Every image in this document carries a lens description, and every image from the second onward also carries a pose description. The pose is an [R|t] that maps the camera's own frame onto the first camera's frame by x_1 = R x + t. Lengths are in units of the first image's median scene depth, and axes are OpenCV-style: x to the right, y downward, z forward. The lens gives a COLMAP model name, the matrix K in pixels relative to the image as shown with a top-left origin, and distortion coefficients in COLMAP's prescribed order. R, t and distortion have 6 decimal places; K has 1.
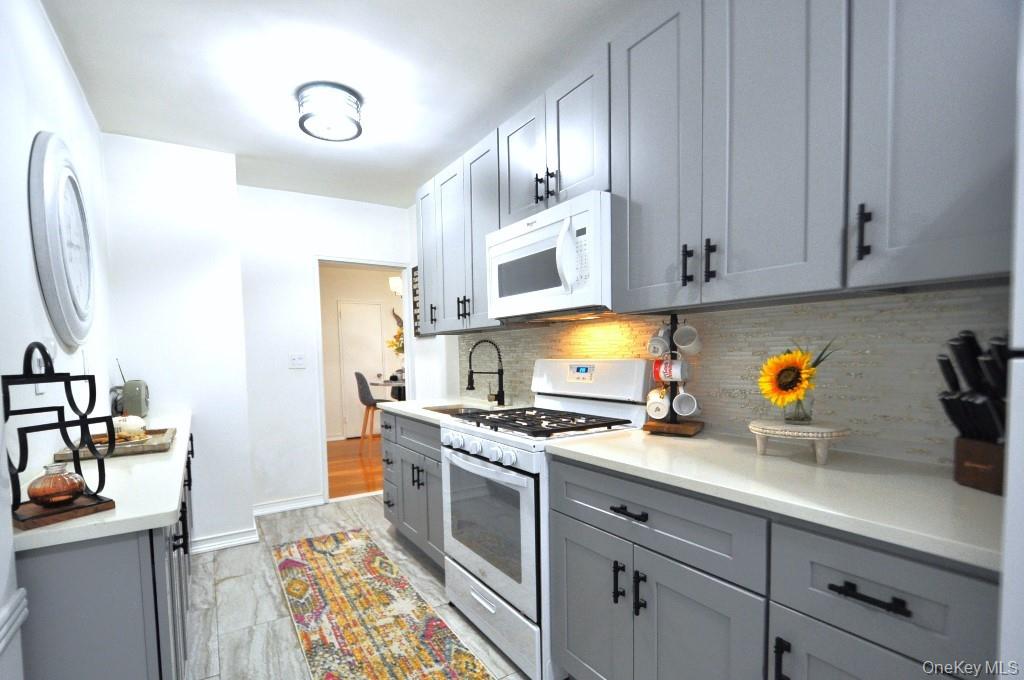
lens RADIAL K [[484.0, 0, 489.3], [0, 484.0, 386.1], [0, 0, 1]] dist [0.023203, -0.000496]
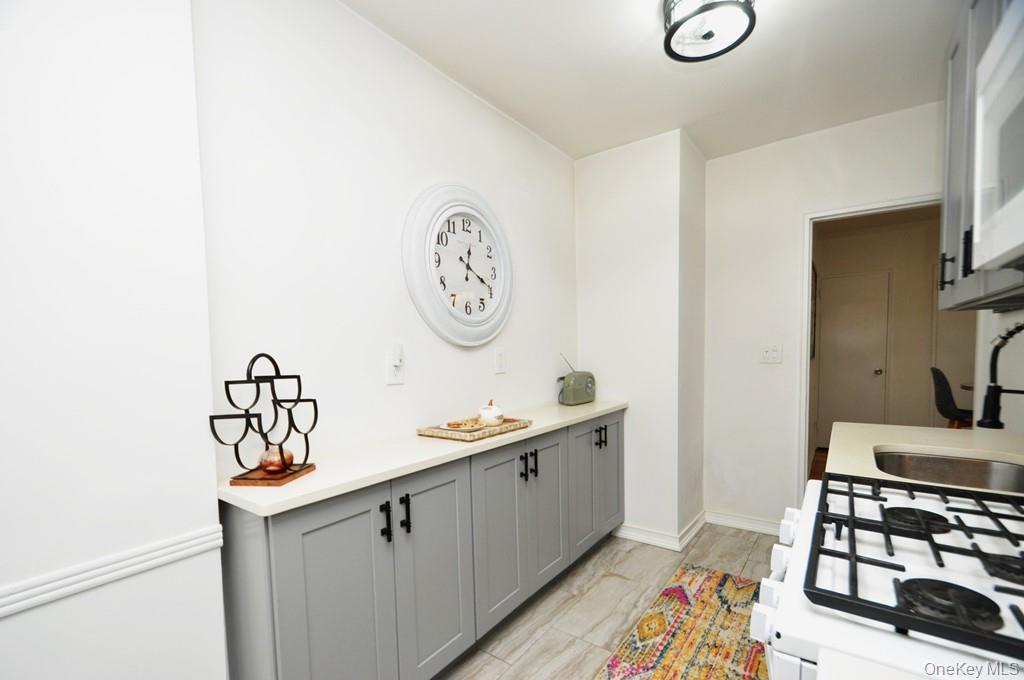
lens RADIAL K [[449.8, 0, 504.5], [0, 449.8, 383.0], [0, 0, 1]] dist [0.021953, -0.016030]
pose [[0.372873, 0.076391, -0.924733, 0.220849], [-0.044480, 0.996931, 0.064421, -0.050215], [0.926816, 0.017111, 0.375126, 0.492428]]
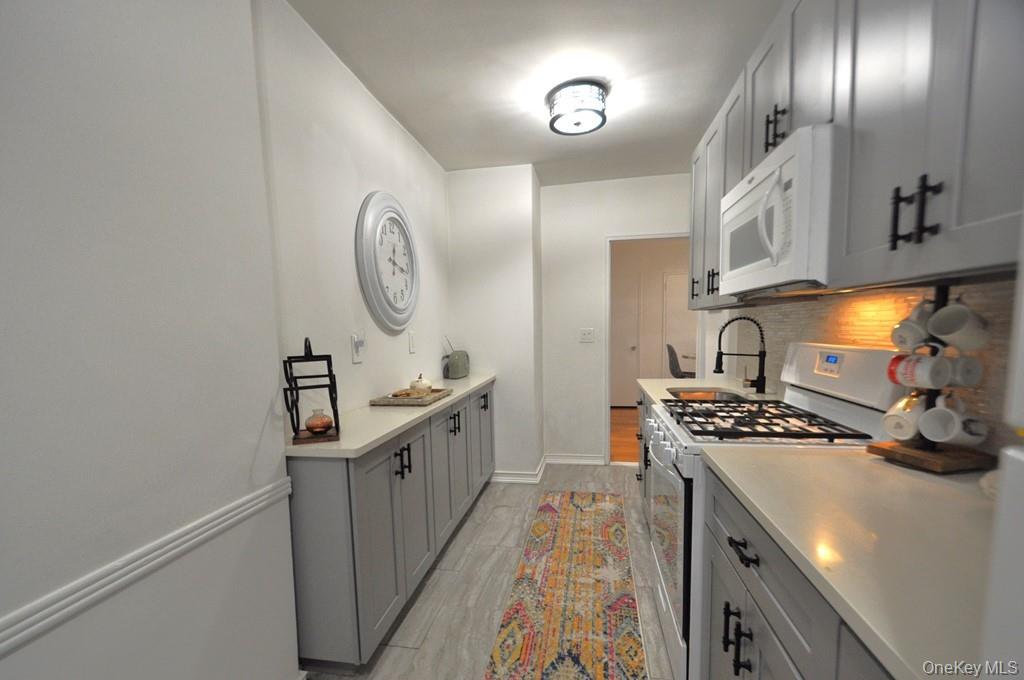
lens RADIAL K [[463.6, 0, 503.3], [0, 463.6, 383.0], [0, 0, 1]] dist [0.019485, -0.017234]
pose [[0.747026, 0.081221, -0.659815, 0.283136], [-0.035554, 0.995969, 0.082347, -0.037636], [0.663844, -0.038056, 0.746903, 0.103747]]
